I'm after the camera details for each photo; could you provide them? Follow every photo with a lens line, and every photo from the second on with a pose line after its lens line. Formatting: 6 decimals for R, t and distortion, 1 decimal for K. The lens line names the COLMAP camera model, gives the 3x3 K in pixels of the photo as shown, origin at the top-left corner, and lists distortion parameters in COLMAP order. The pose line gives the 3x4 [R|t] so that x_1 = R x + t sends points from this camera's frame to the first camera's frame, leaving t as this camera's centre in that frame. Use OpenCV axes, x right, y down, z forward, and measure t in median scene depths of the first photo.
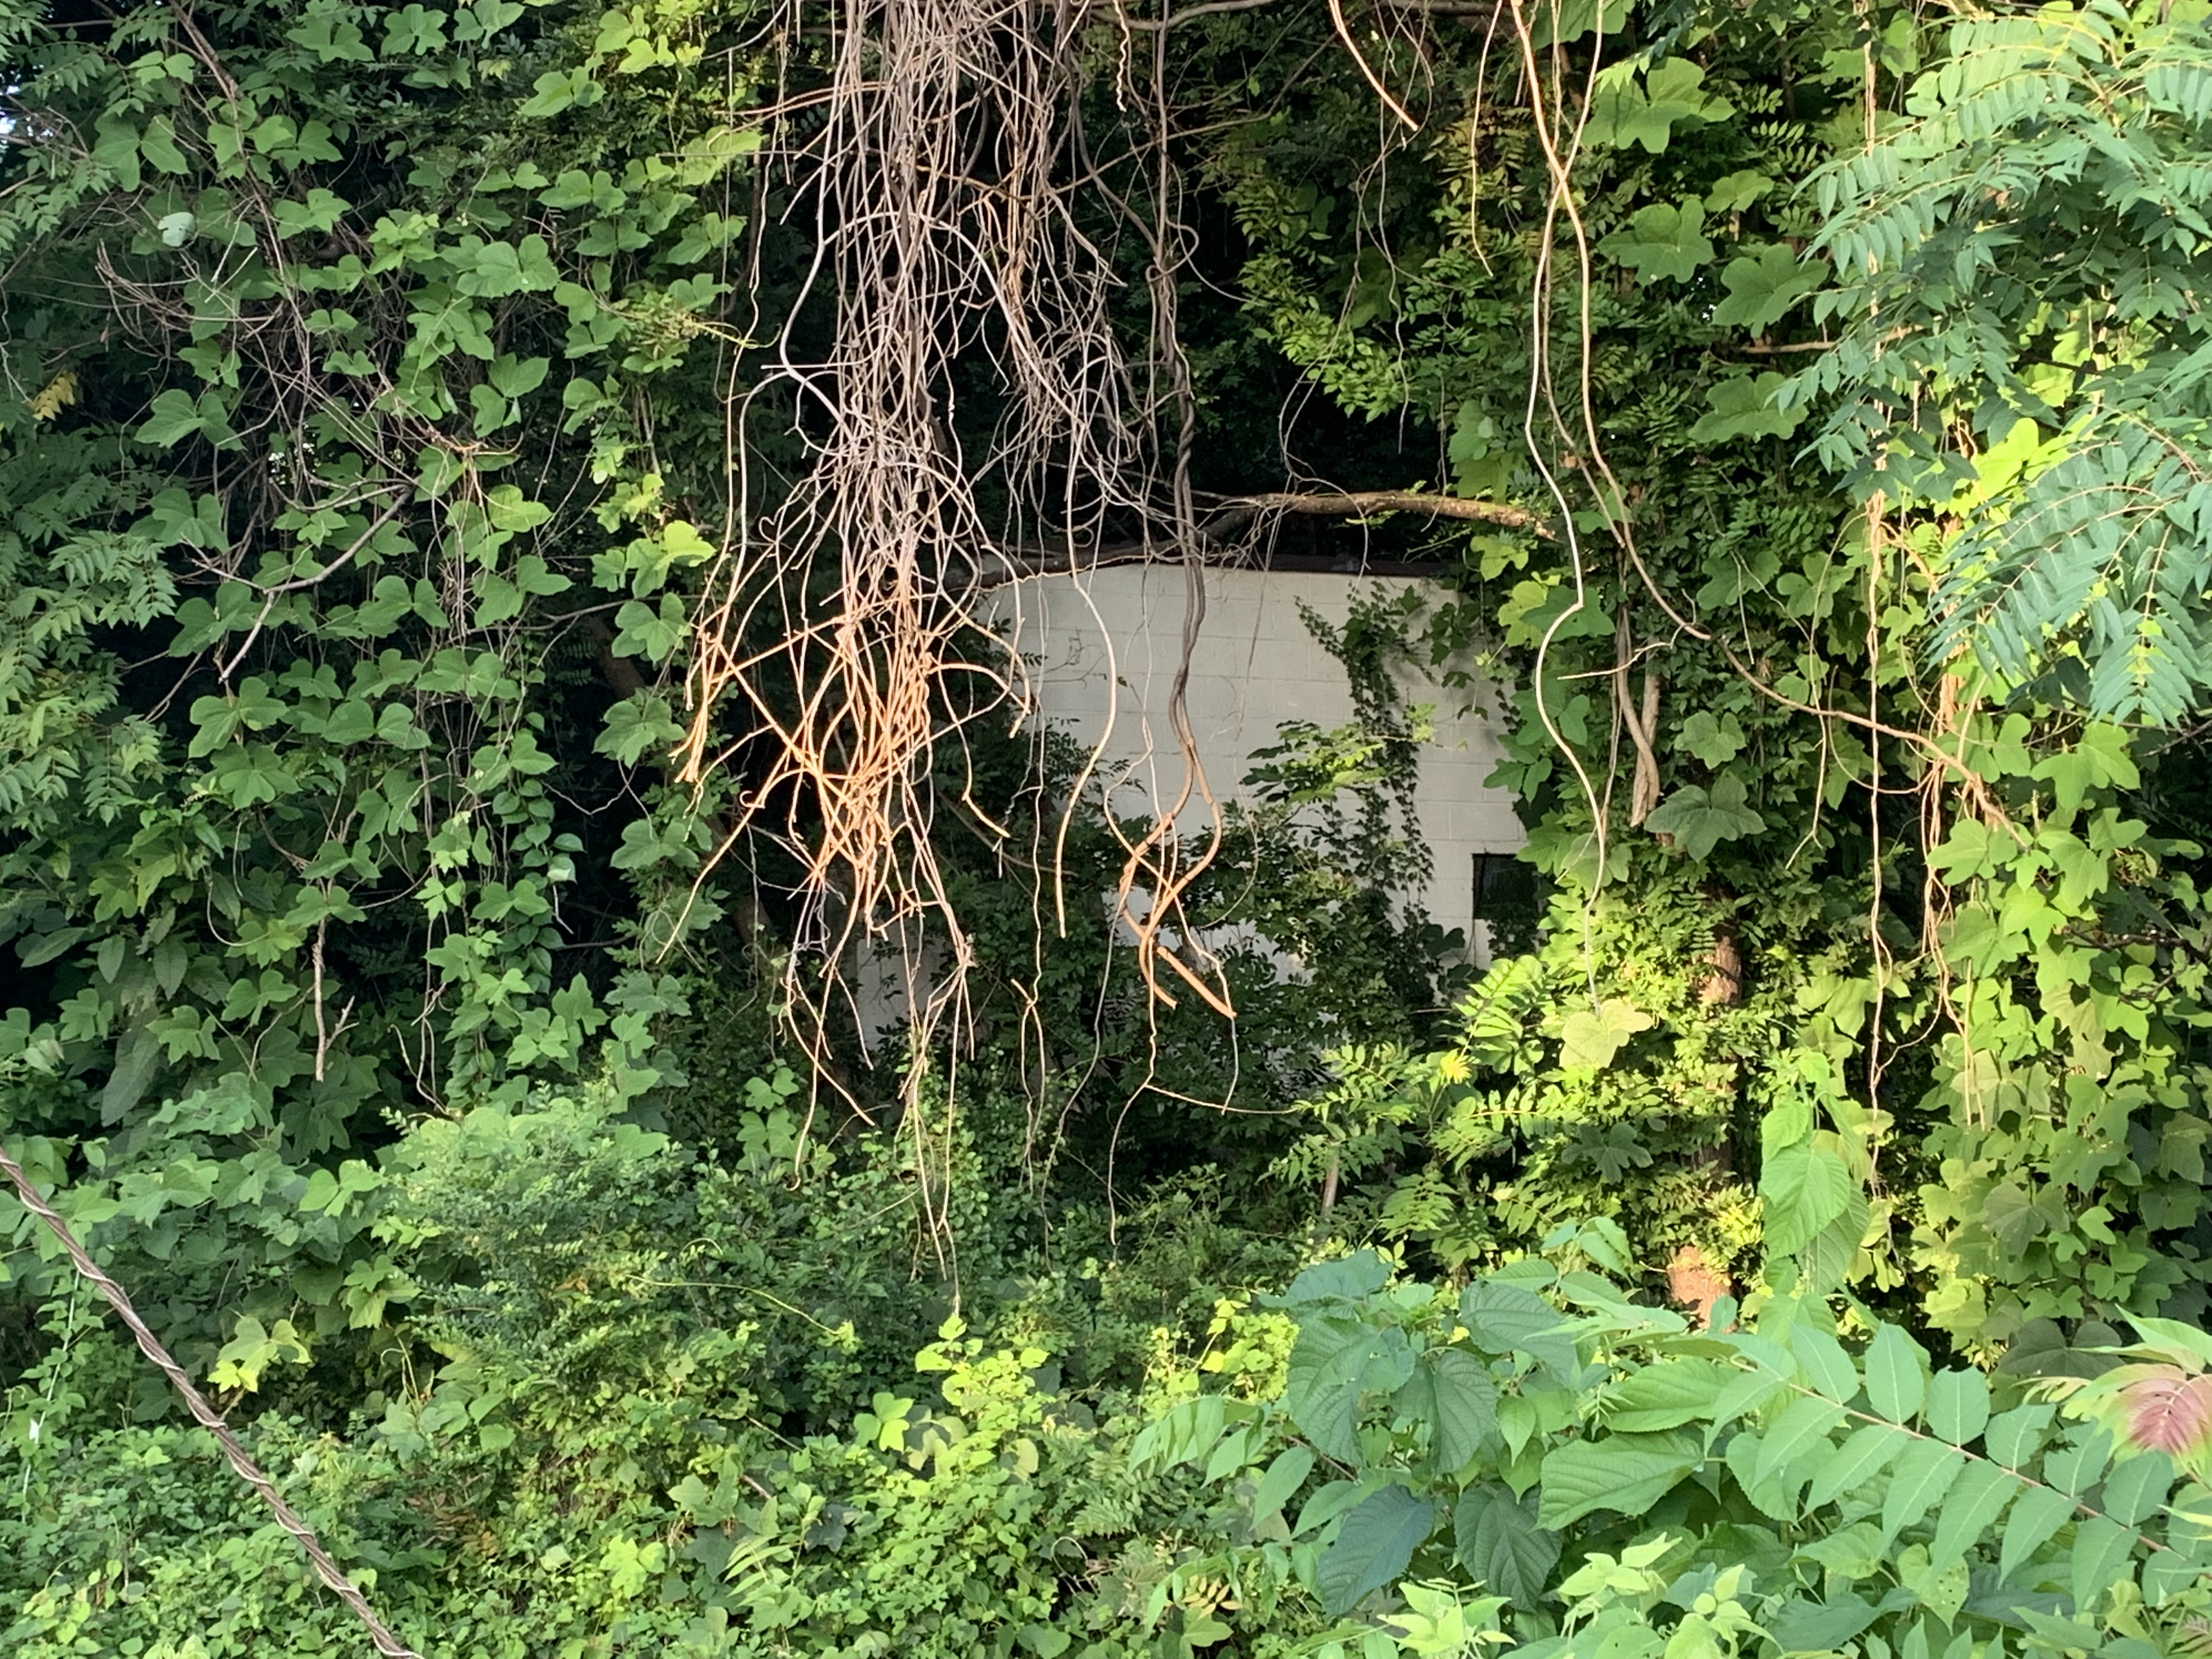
lens RADIAL K [[3269.9, 0, 1106.0], [0, 3269.9, 829.5], [0, 0, 1]] dist [0.081137, 0.070449]
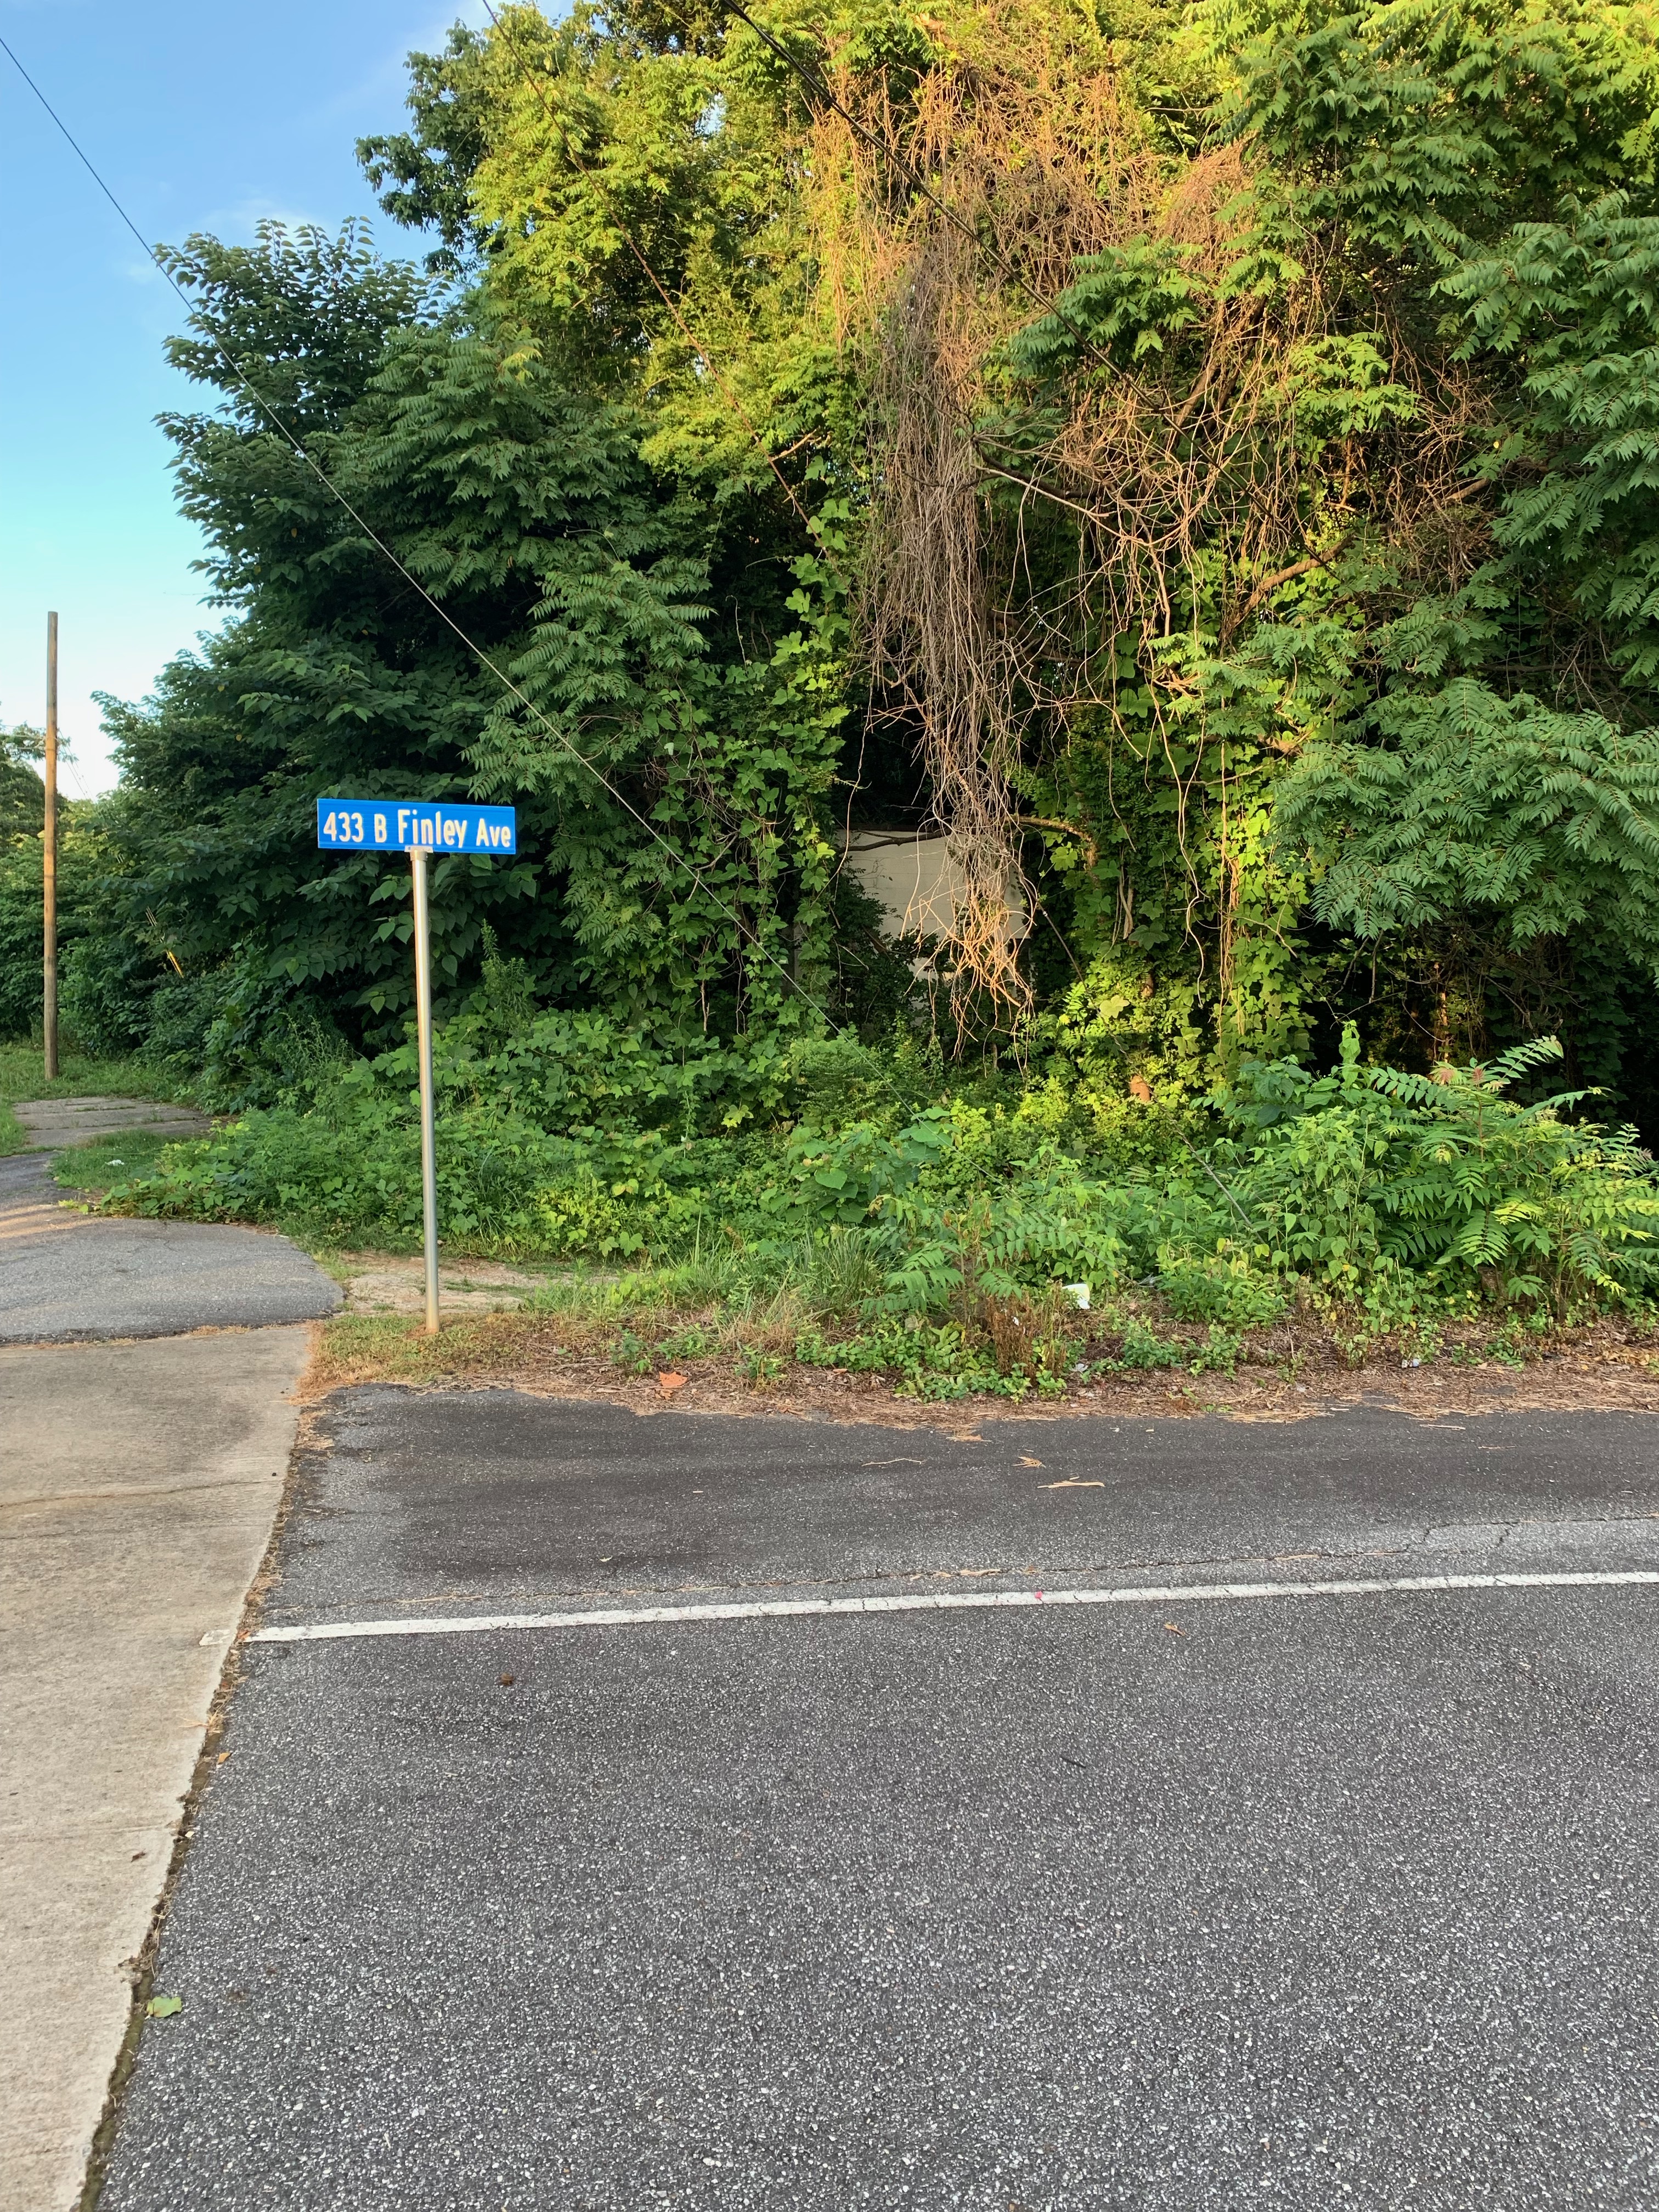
lens RADIAL K [[1673.2, 0, 829.5], [0, 1673.2, 1106.0], [0, 0, 1]] dist [0.117411, -0.000199]
pose [[0.991300, -0.026524, 0.128924, -0.329742], [0.010042, 0.991871, 0.126854, -0.050212], [-0.131240, -0.124455, 0.983507, -0.543341]]
